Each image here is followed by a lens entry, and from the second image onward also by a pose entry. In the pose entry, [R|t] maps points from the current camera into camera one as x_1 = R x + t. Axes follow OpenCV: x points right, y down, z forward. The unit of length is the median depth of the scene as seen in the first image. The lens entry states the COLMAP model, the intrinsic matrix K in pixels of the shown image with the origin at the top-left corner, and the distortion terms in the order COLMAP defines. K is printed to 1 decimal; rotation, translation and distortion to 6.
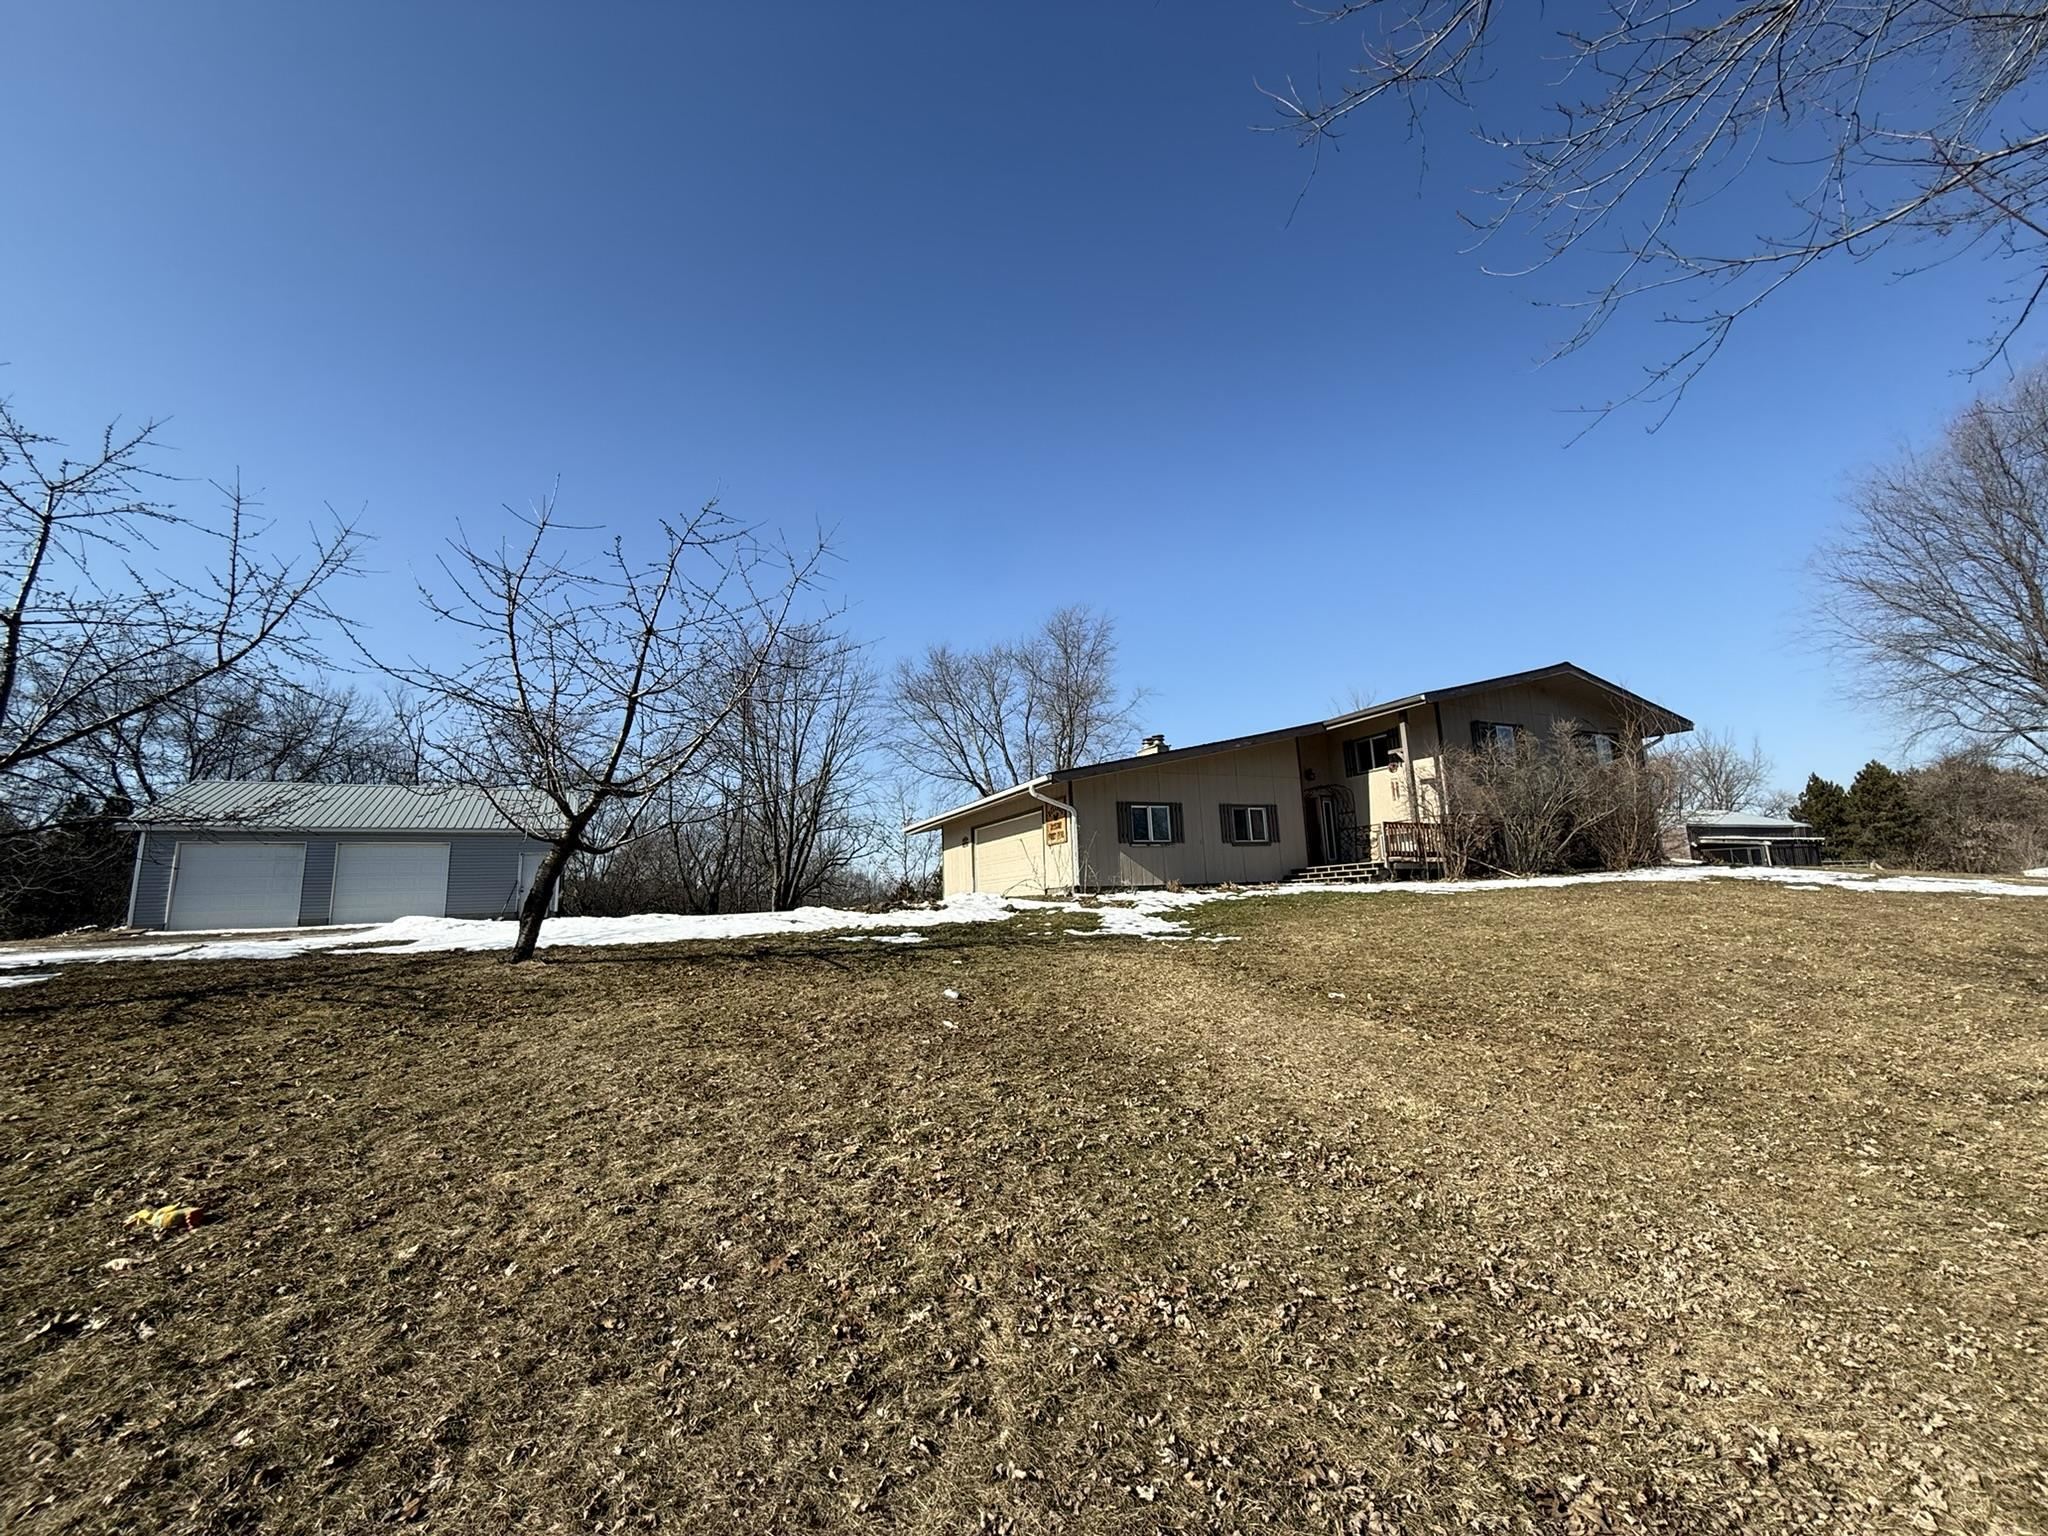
lens RADIAL K [[816.1, 0, 1023.9], [0, 816.1, 759.6], [0, 0, 1]] dist [-0.000218, 0.000148]
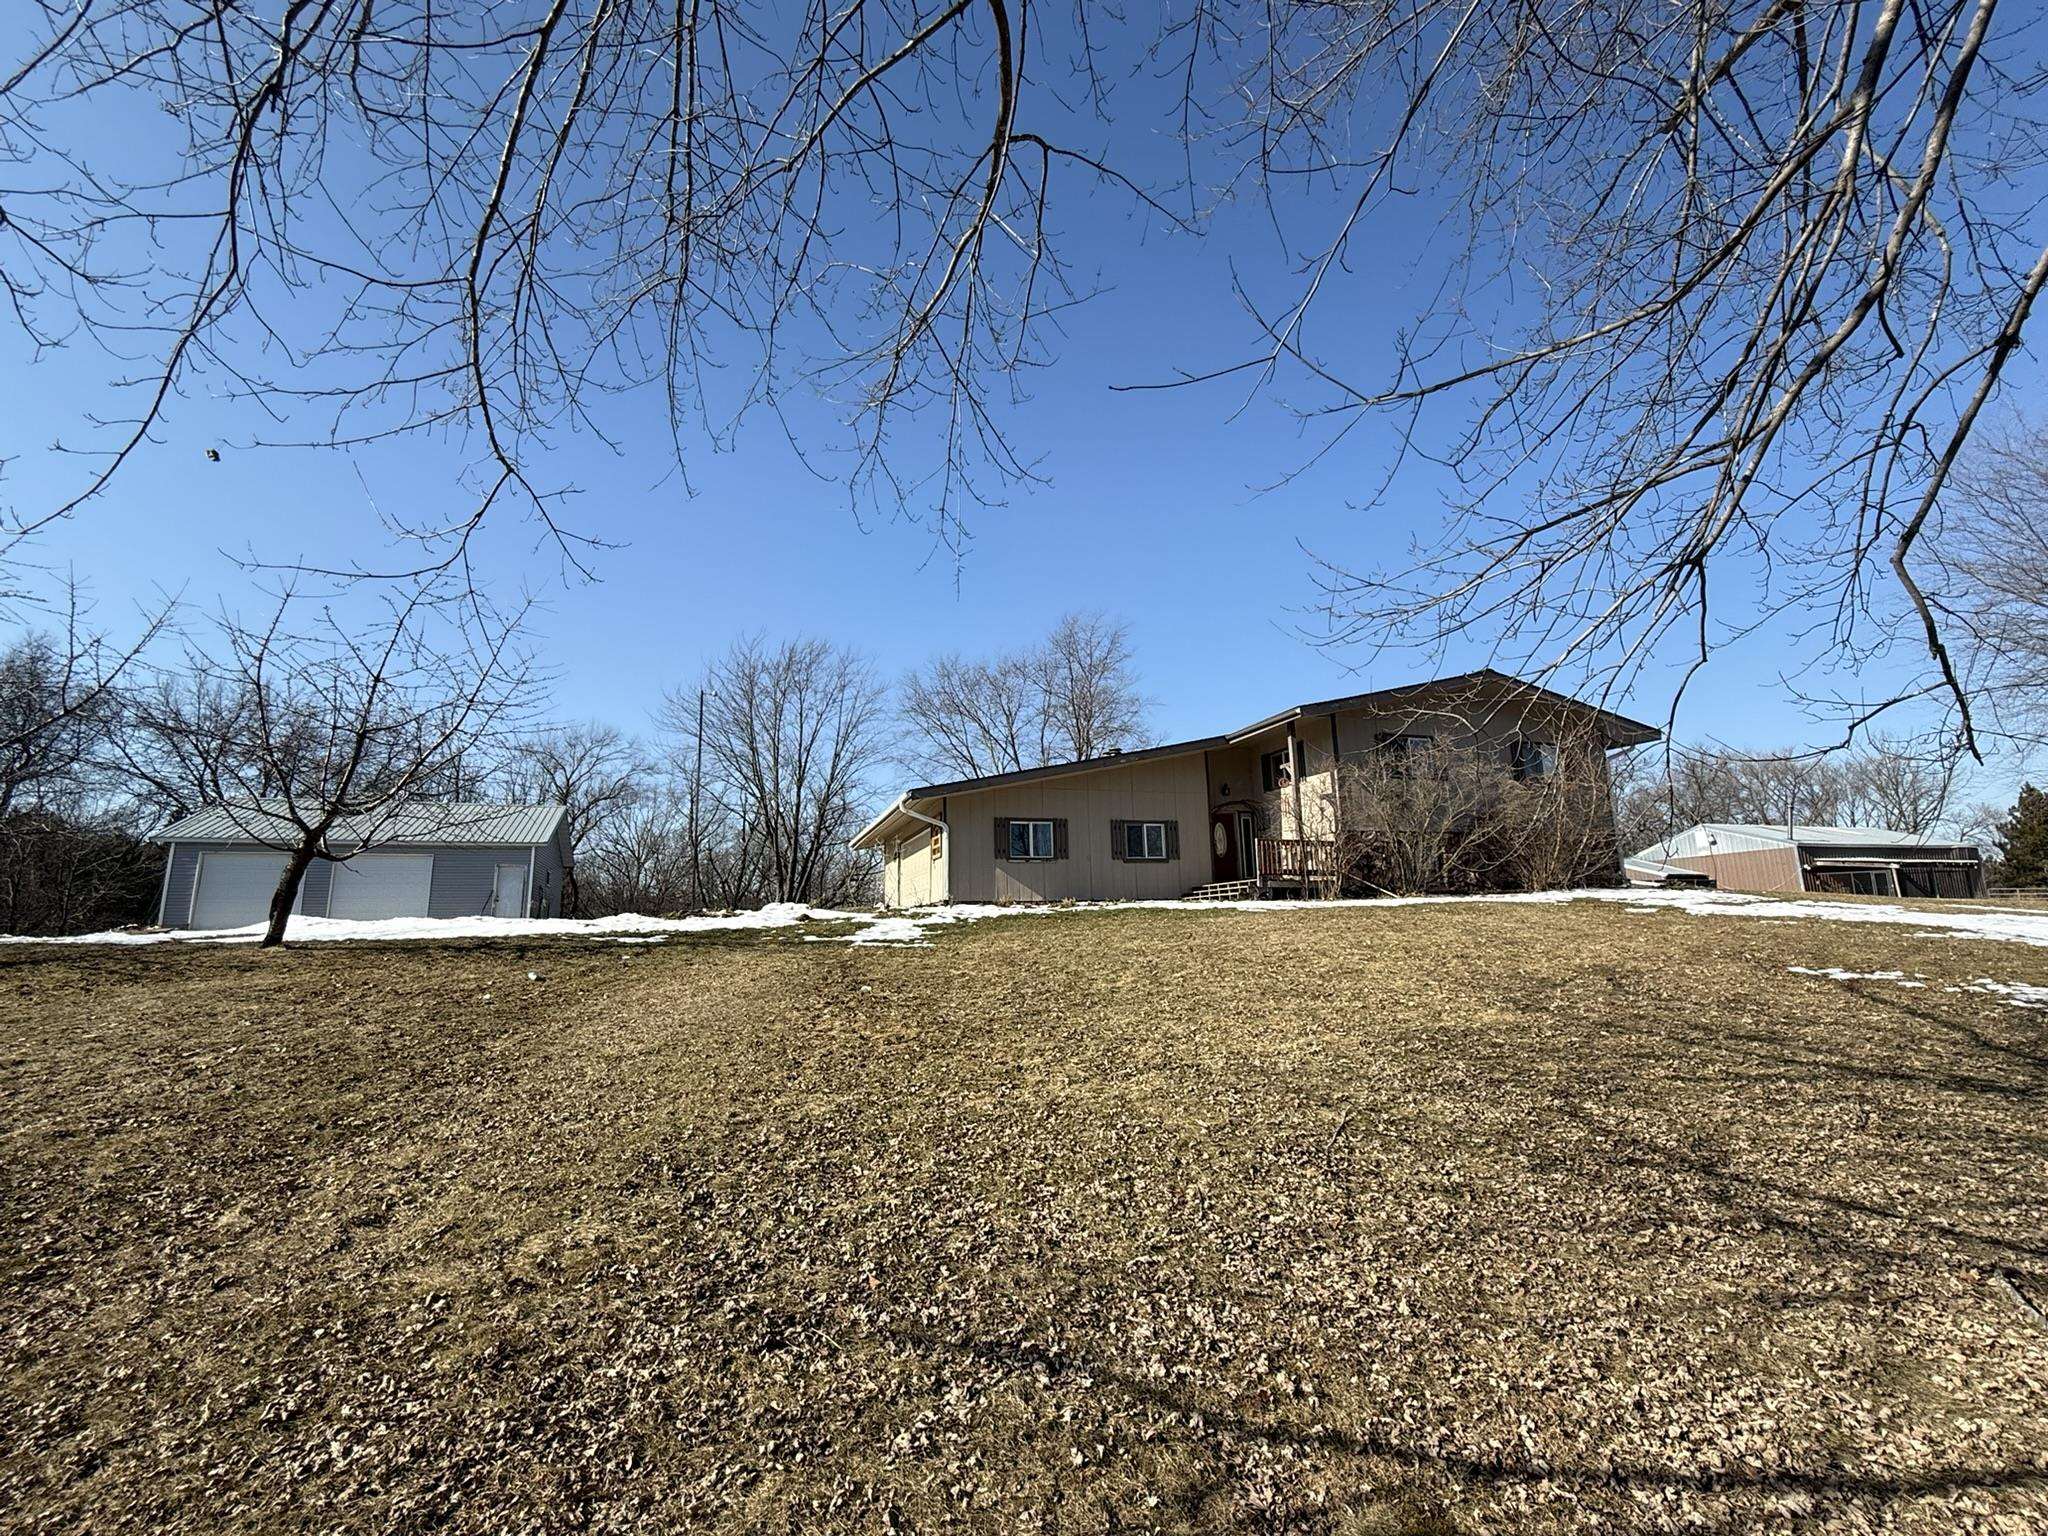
lens RADIAL K [[879.8, 0, 1028.7], [0, 879.8, 775.9], [0, 0, 1]] dist [0.001413, -0.000645]
pose [[0.991075, -0.005204, -0.133203, 0.282095], [0.006009, 0.999966, 0.005636, -0.006010], [0.133170, -0.006386, 0.991073, -0.072501]]
